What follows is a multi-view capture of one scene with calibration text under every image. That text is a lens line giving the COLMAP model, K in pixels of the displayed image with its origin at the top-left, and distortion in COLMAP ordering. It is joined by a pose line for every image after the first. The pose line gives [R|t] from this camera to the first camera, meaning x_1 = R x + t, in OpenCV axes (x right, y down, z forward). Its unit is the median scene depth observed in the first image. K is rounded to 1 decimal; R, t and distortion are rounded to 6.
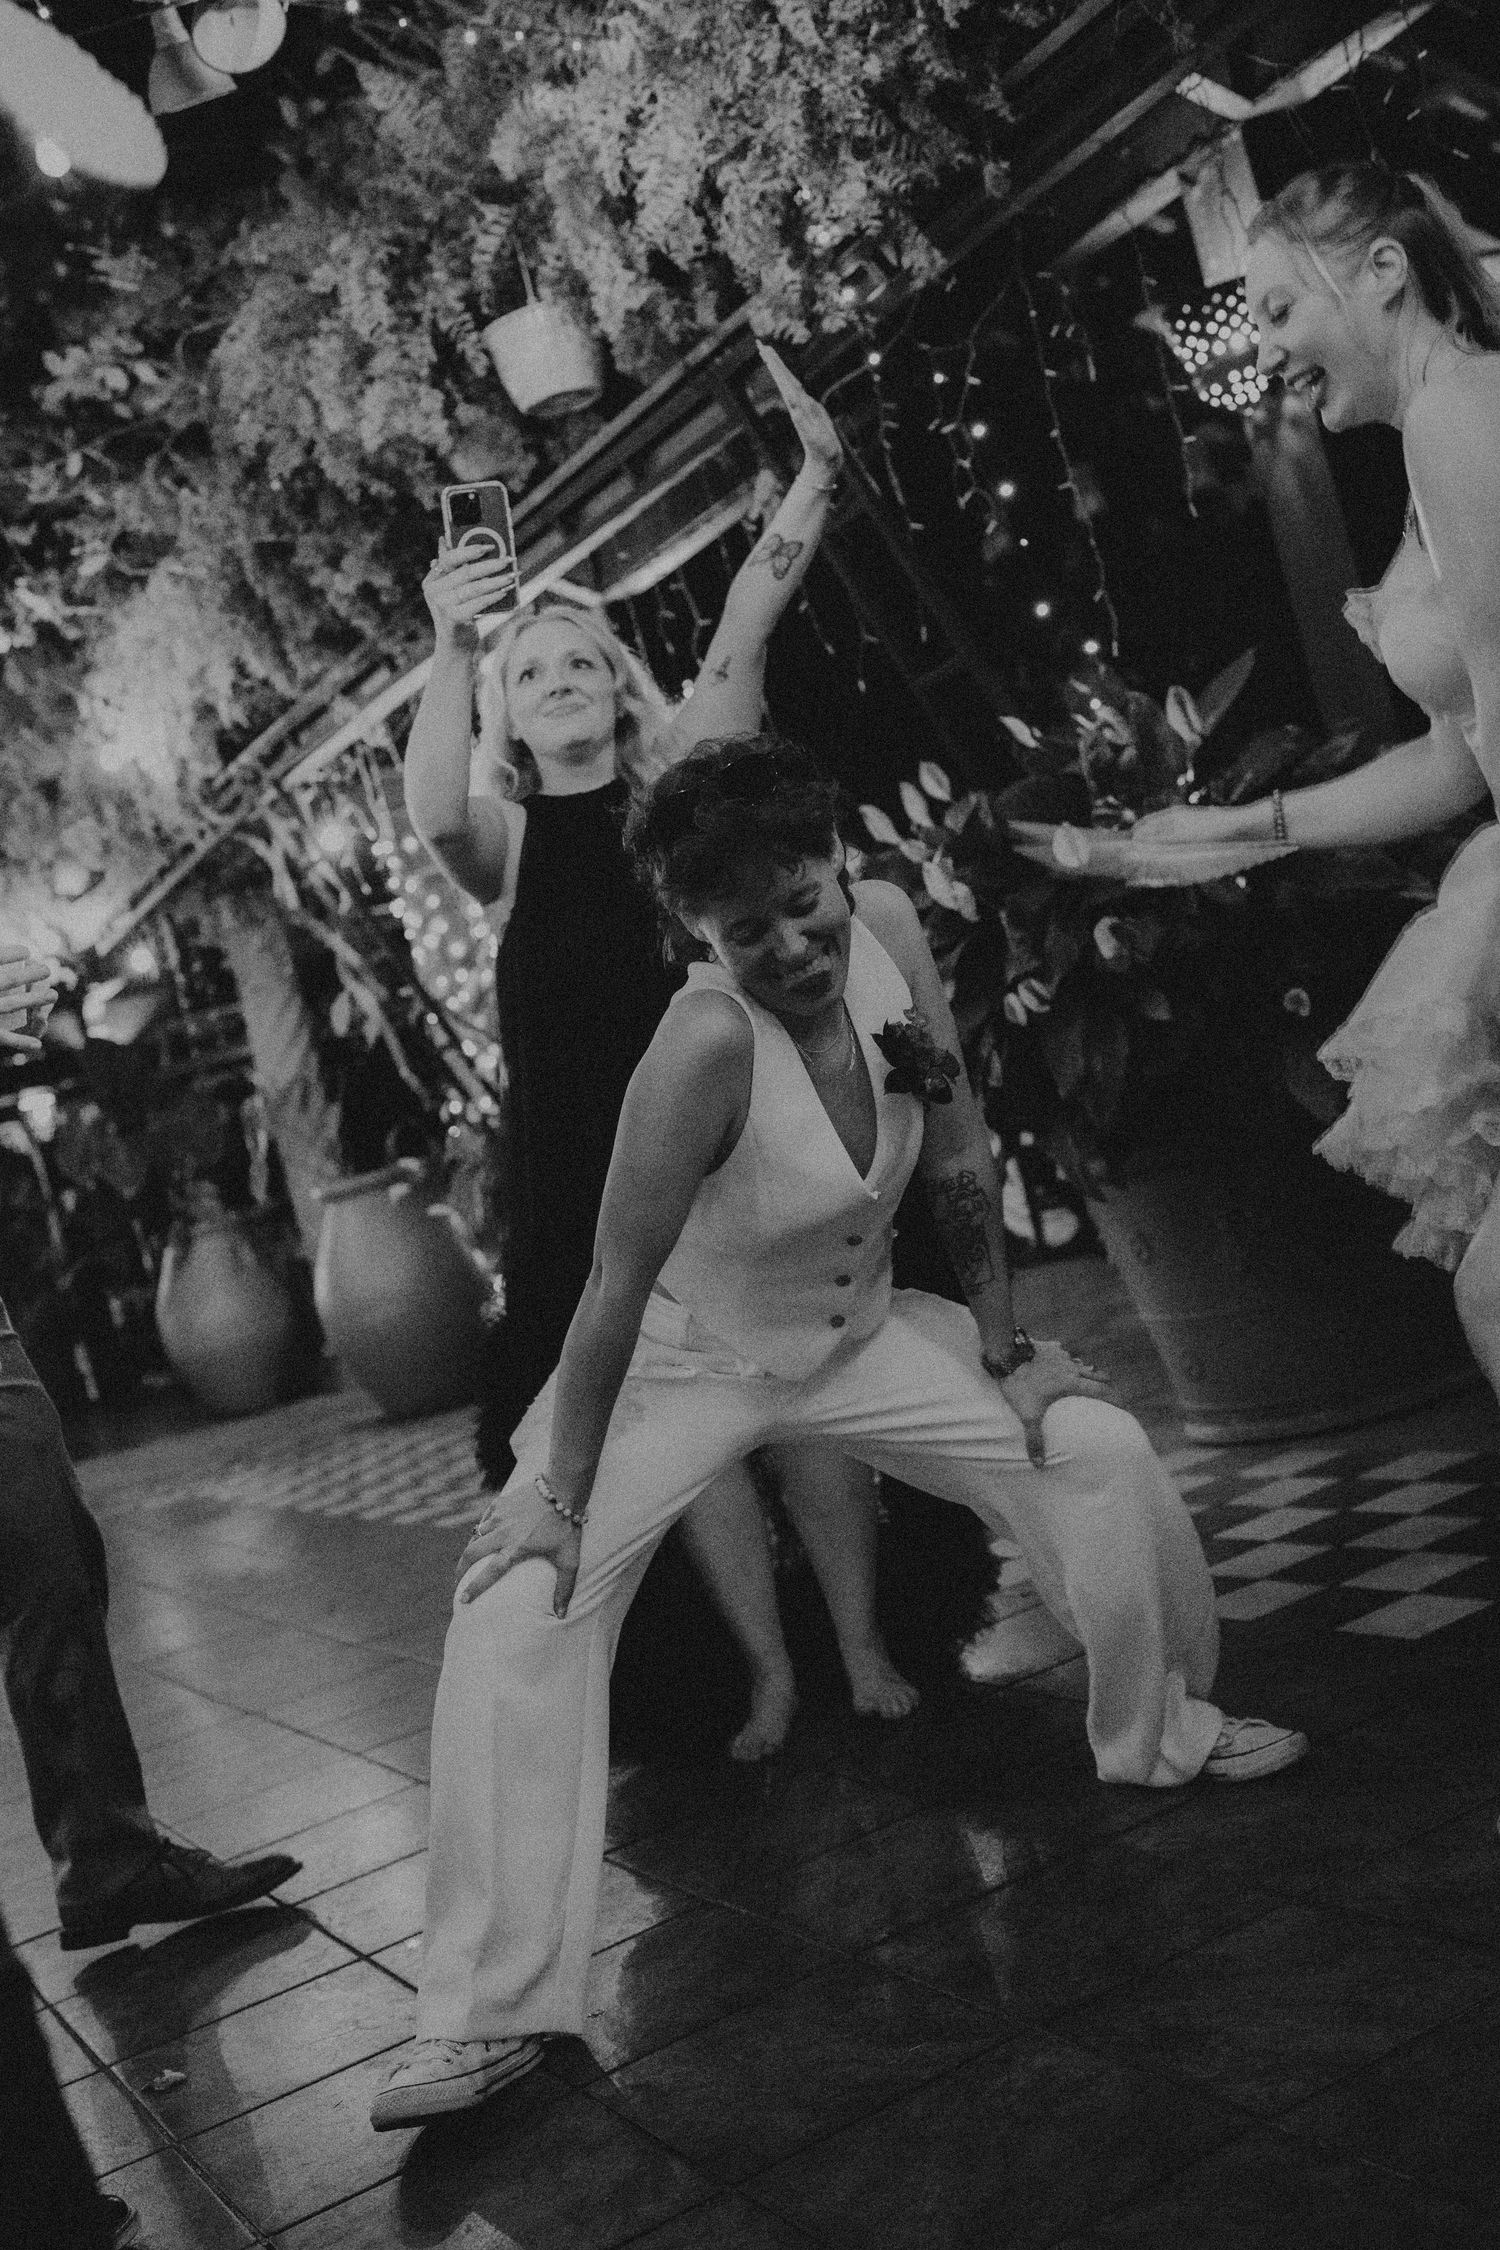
lens RADIAL K [[2403.2, 0, 707.7], [0, 2403.2, 1124.5], [0, 0, 1]] dist [0.049501, -0.000635]
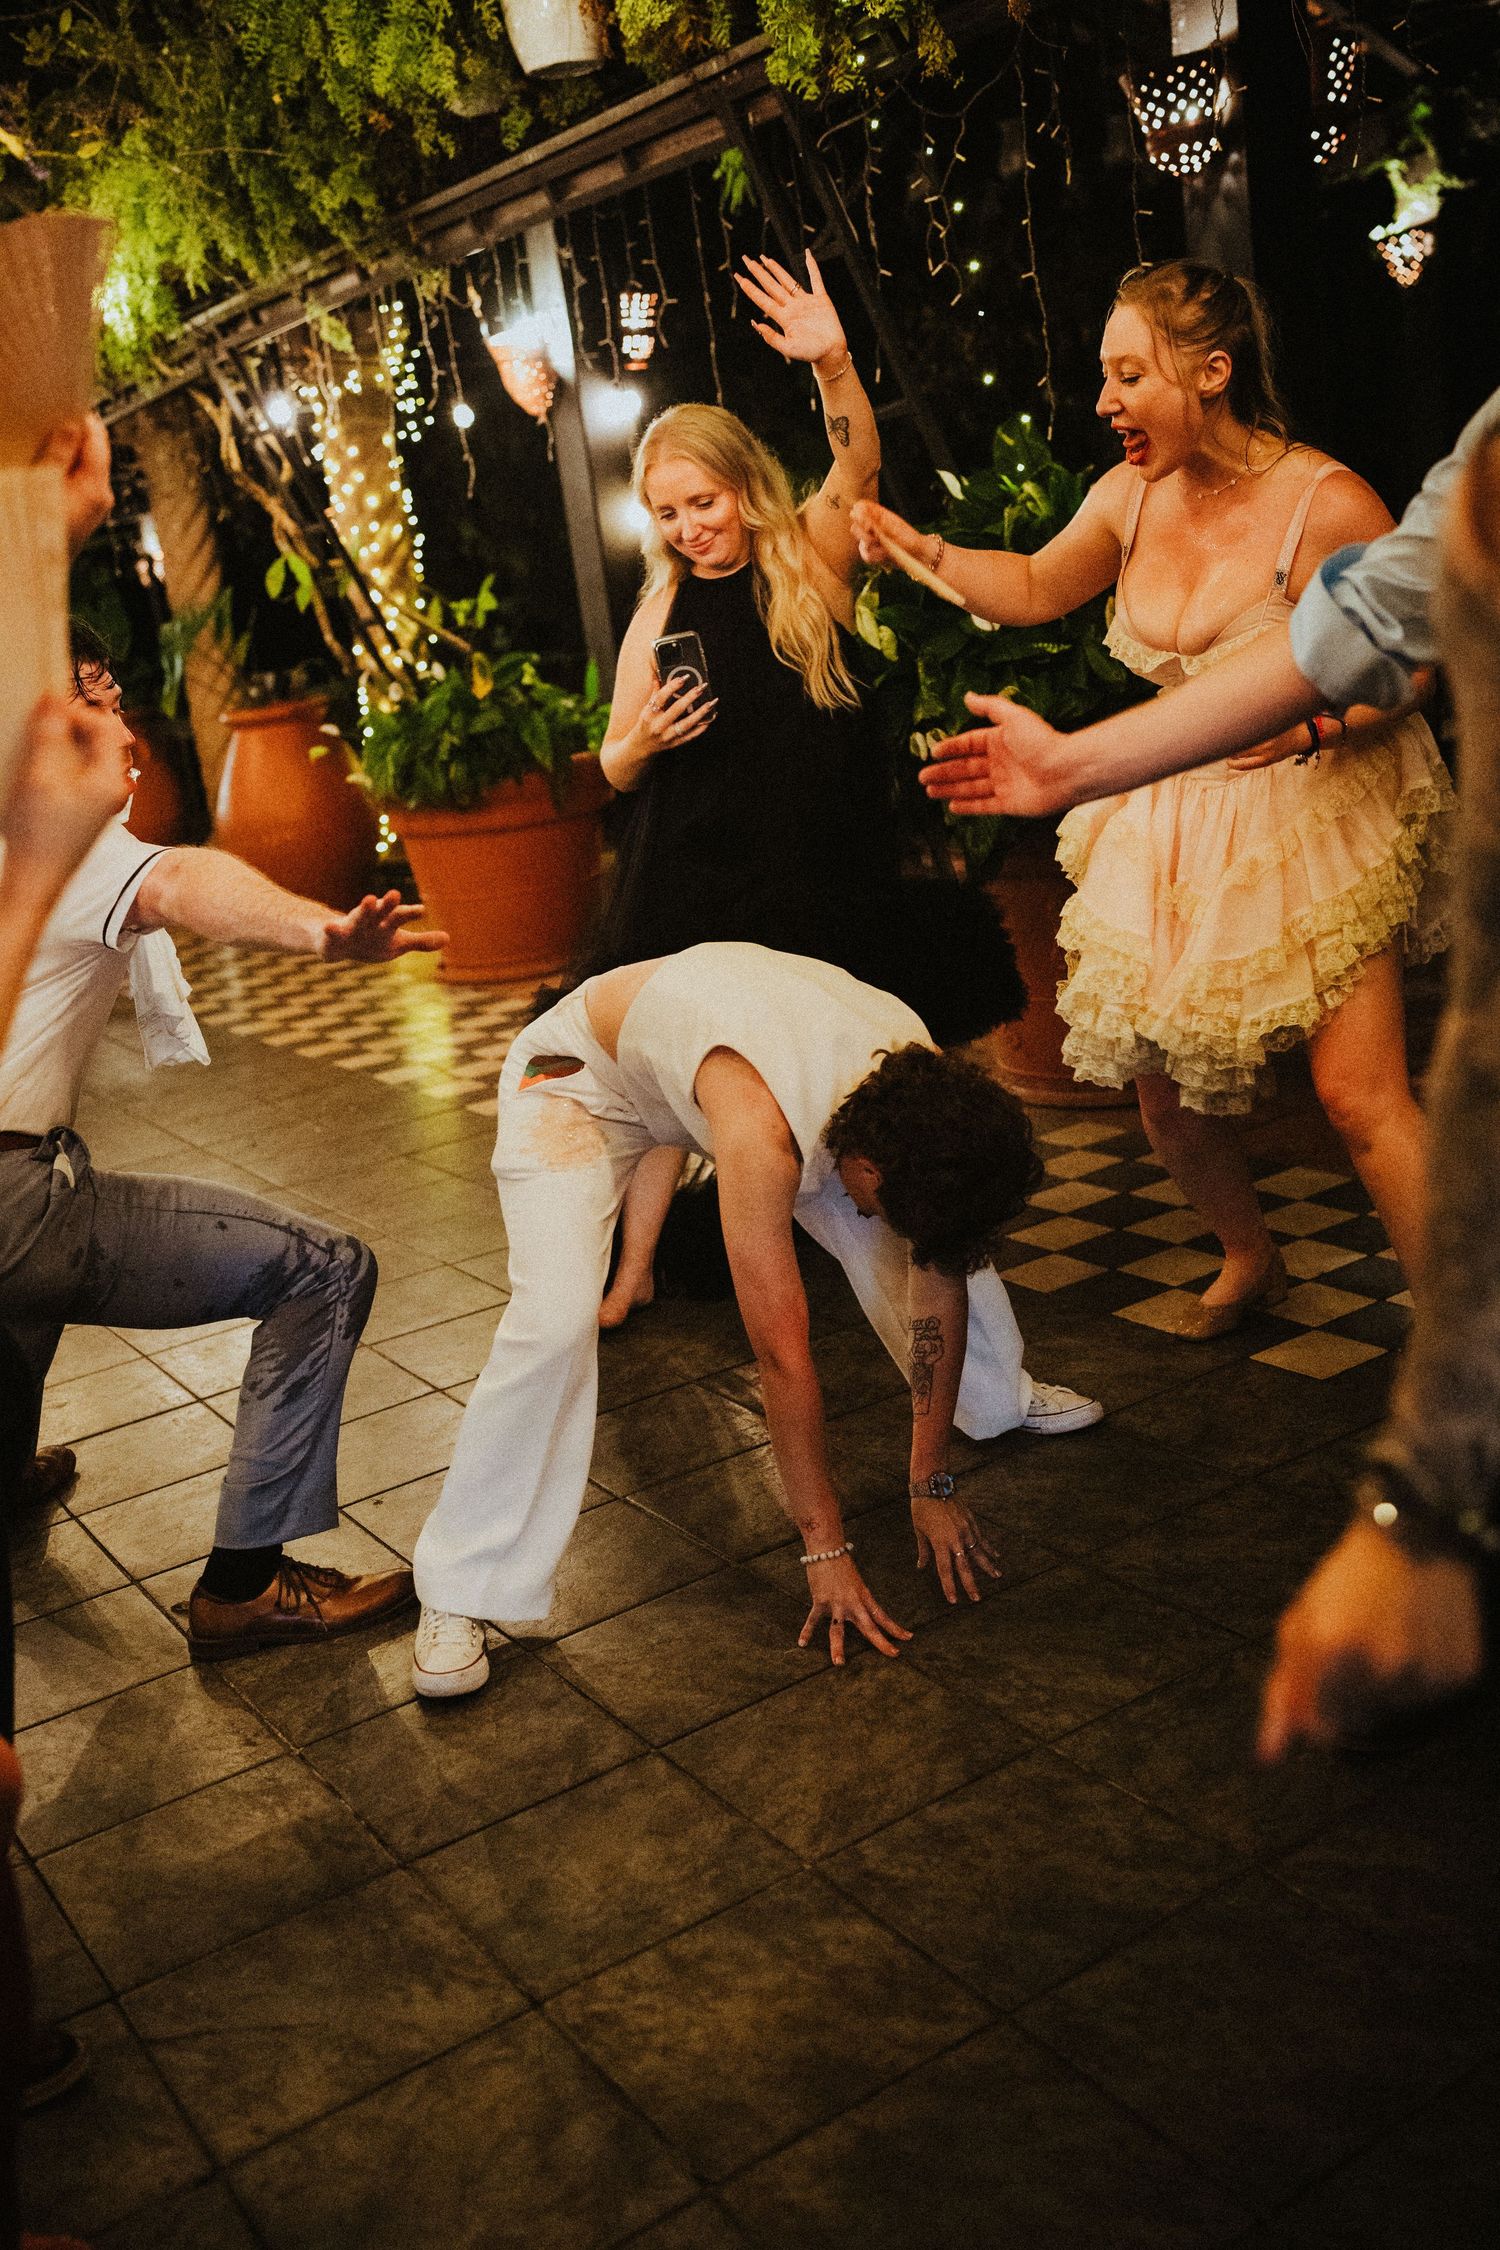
lens RADIAL K [[2201.4, 0, 750.0], [0, 2201.4, 1125.0], [0, 0, 1]] dist [0.007092, 0.173551]
pose [[0.988094, 0.098491, 0.118192, -0.049331], [-0.122933, 0.967352, 0.221625, -0.078126], [-0.092505, -0.233516, 0.967943, -0.055828]]
